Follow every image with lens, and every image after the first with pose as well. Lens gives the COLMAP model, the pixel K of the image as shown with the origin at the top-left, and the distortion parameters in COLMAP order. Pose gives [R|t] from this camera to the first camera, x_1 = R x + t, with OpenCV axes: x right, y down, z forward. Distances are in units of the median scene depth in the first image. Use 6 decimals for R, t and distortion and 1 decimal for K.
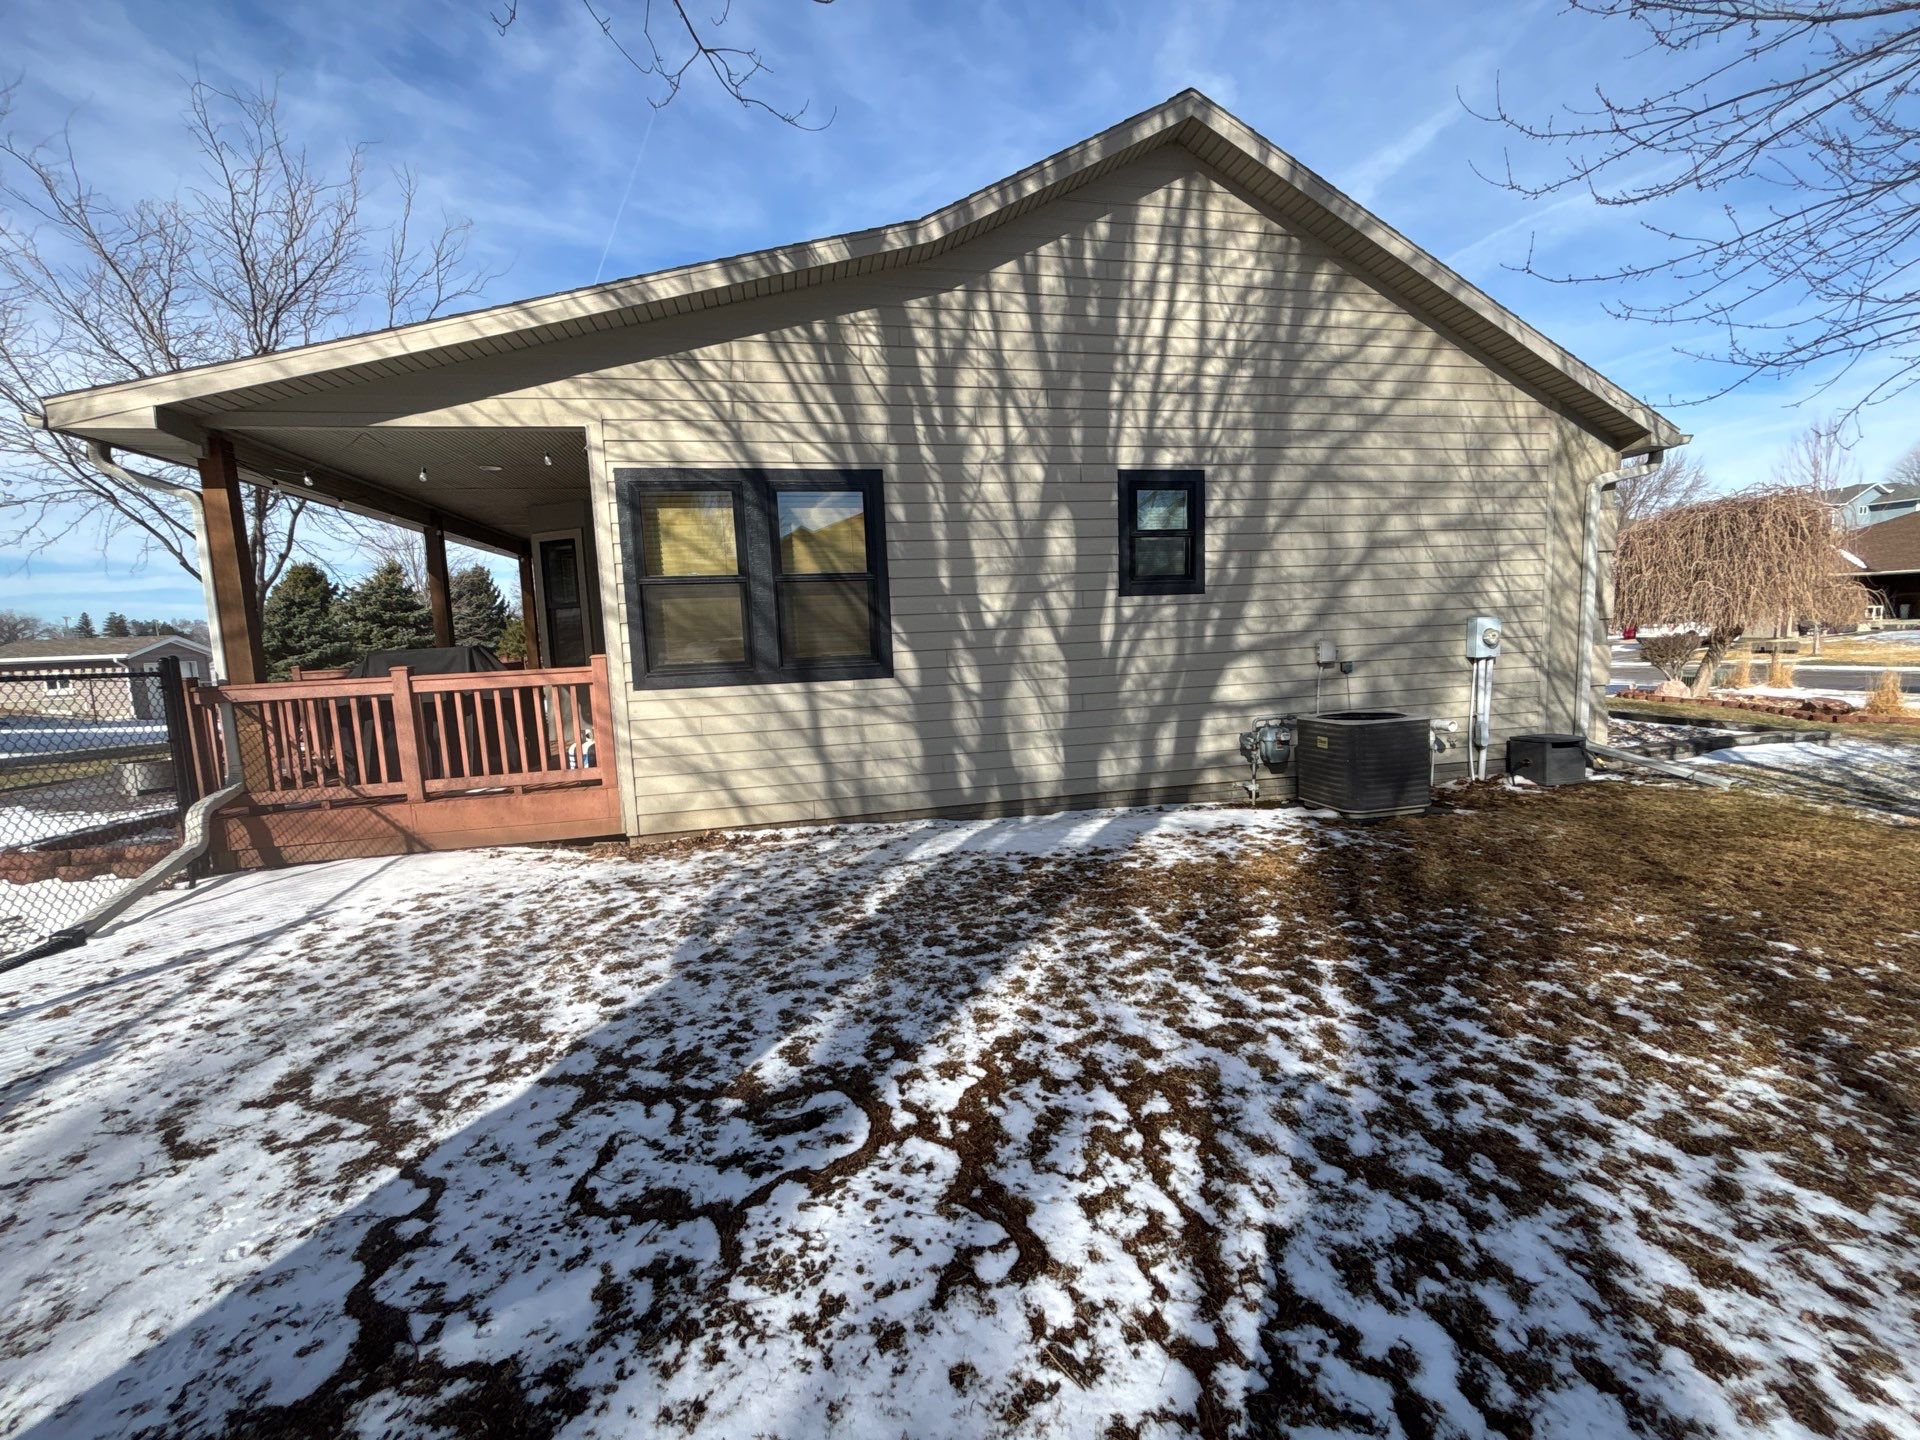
lens RADIAL K [[774.0, 0, 956.2], [0, 774.0, 717.8], [0, 0, 1]] dist [0.000662, -0.000220]
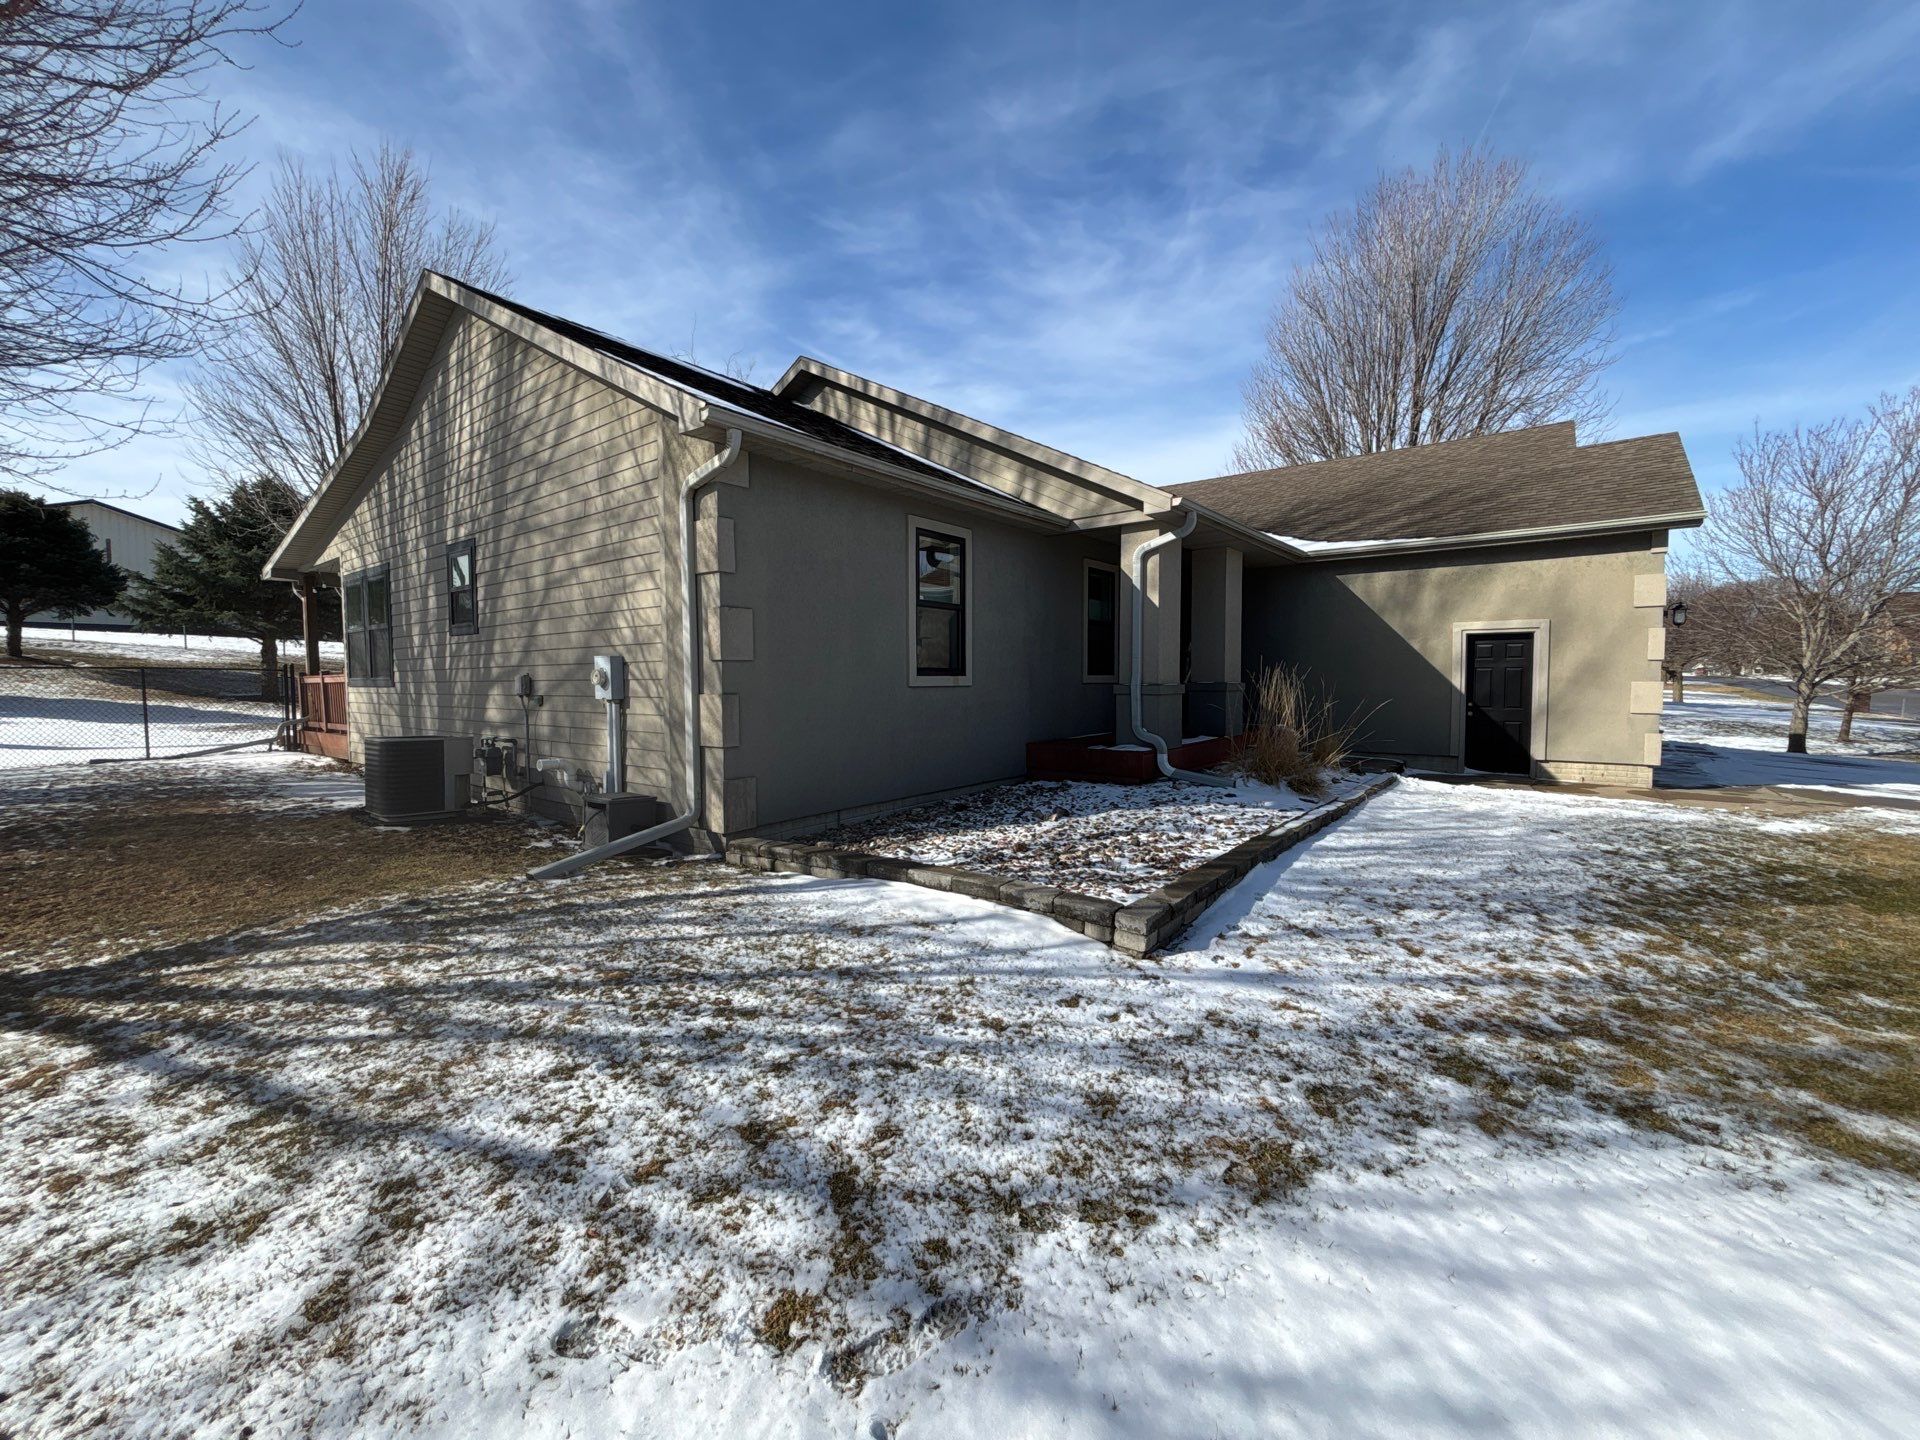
lens RADIAL K [[774.0, 0, 956.2], [0, 774.0, 717.8], [0, 0, 1]] dist [0.000662, -0.000220]
pose [[0.638385, 0.073087, -0.766240, 1.743530], [-0.105198, 0.994425, 0.007207, -0.112420], [0.762495, 0.076006, 0.642514, 0.773827]]
